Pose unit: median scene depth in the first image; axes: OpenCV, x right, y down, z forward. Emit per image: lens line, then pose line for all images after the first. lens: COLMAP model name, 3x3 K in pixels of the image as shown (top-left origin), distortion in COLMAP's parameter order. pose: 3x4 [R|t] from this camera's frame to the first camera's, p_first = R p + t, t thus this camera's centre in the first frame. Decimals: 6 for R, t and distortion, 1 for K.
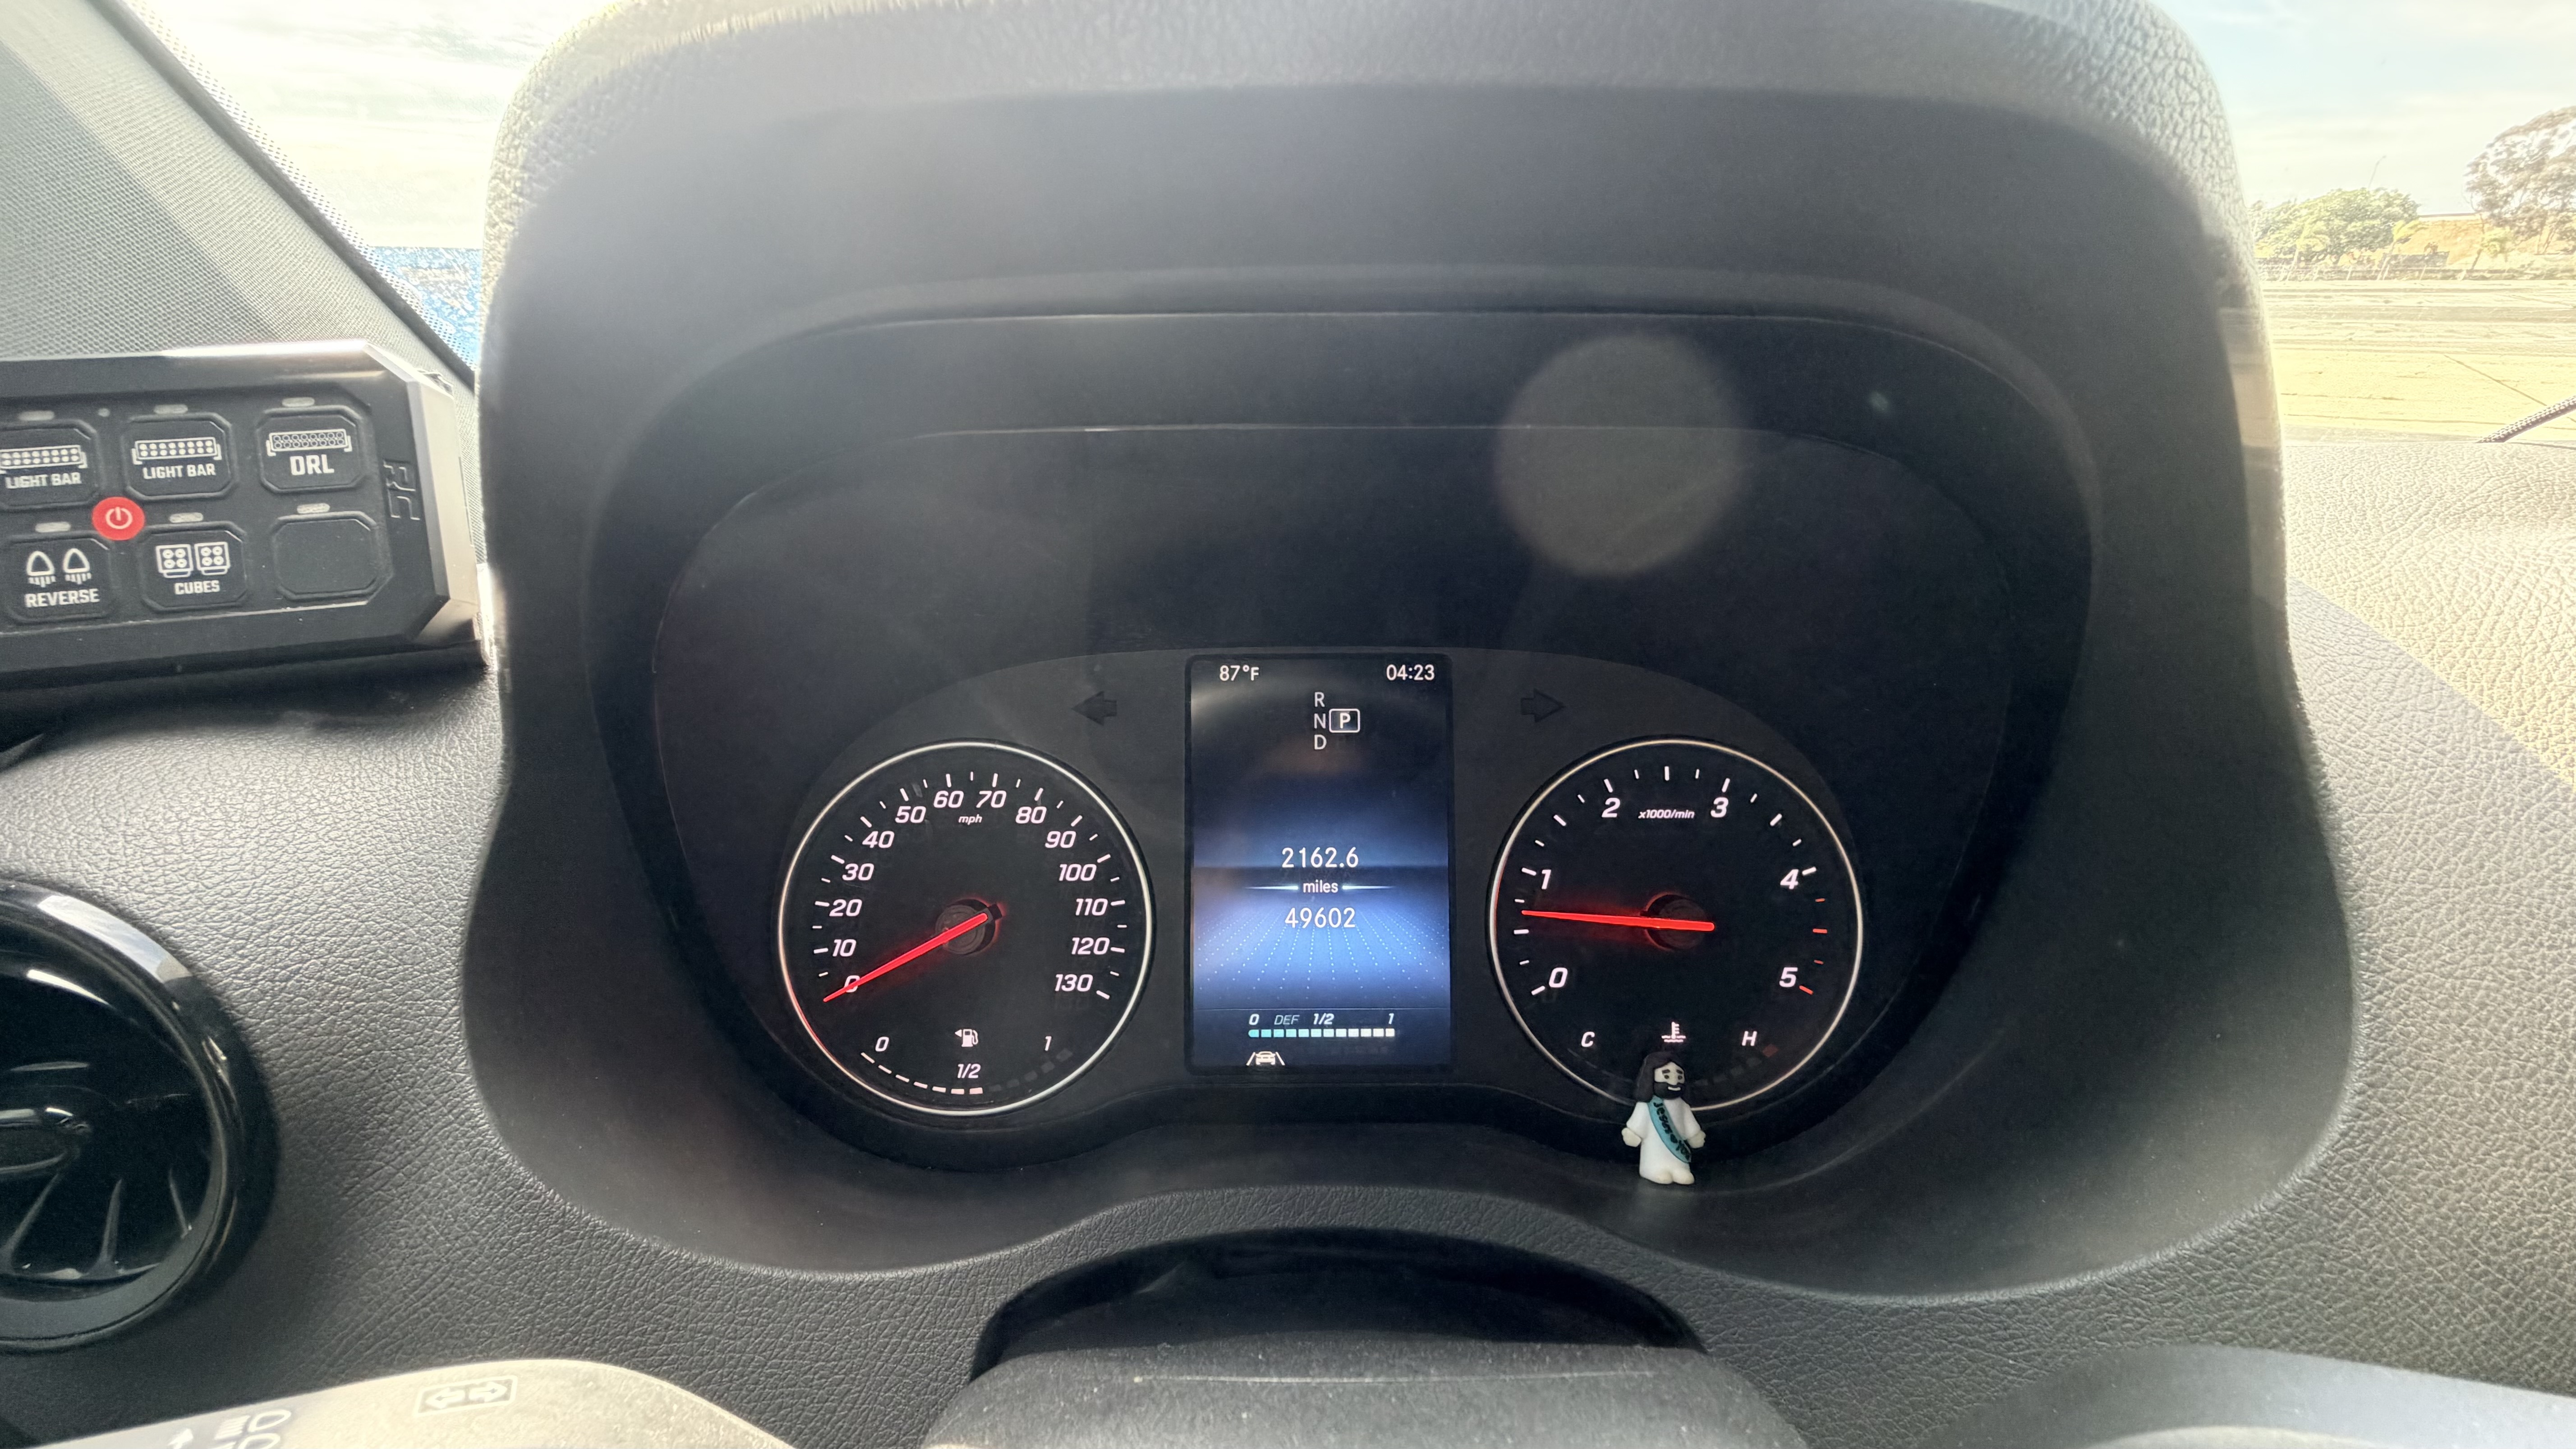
lens RADIAL K [[1040.5, 0, 1288.0], [0, 1040.5, 724.5], [0, 0, 1]] dist [-0.003663, -0.000368]
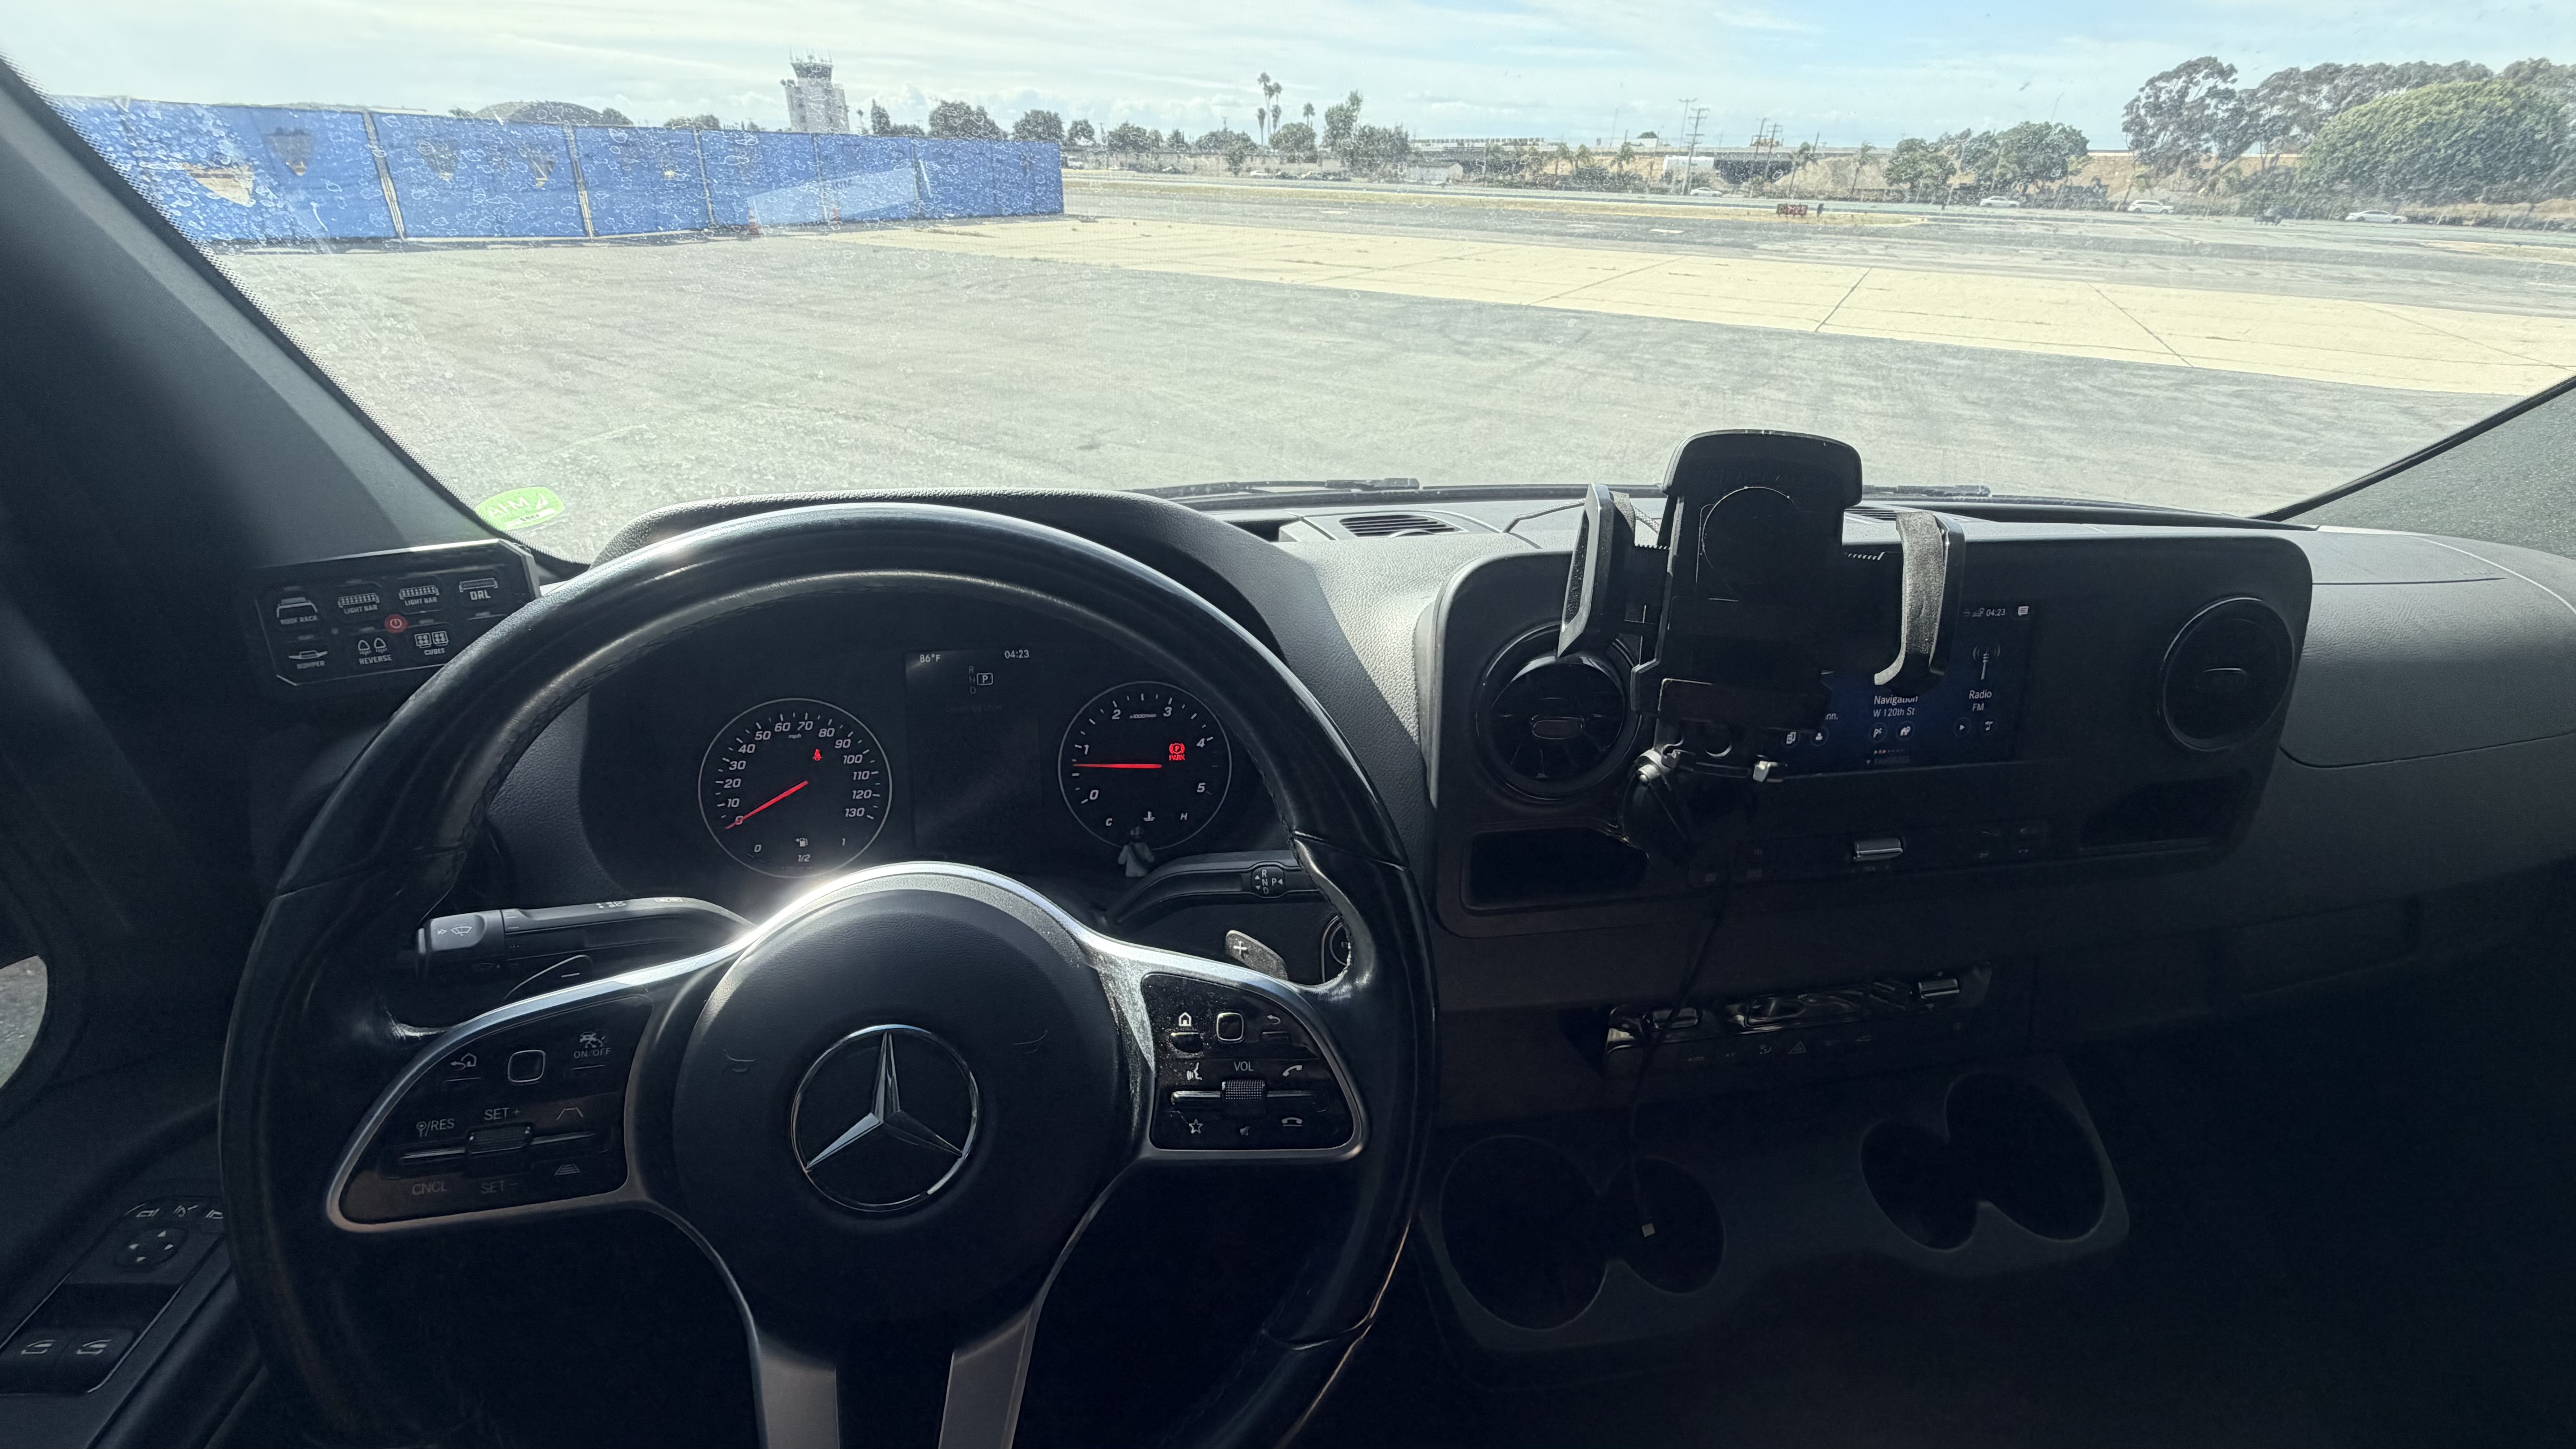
lens RADIAL K [[1040.5, 0, 1288.0], [0, 1040.5, 724.5], [0, 0, 1]] dist [-0.003663, -0.000368]
pose [[0.982731, -0.052973, 0.177293, 0.281478], [0.037815, 0.995419, 0.087814, -0.073278], [-0.181133, -0.079593, 0.980233, -1.161945]]
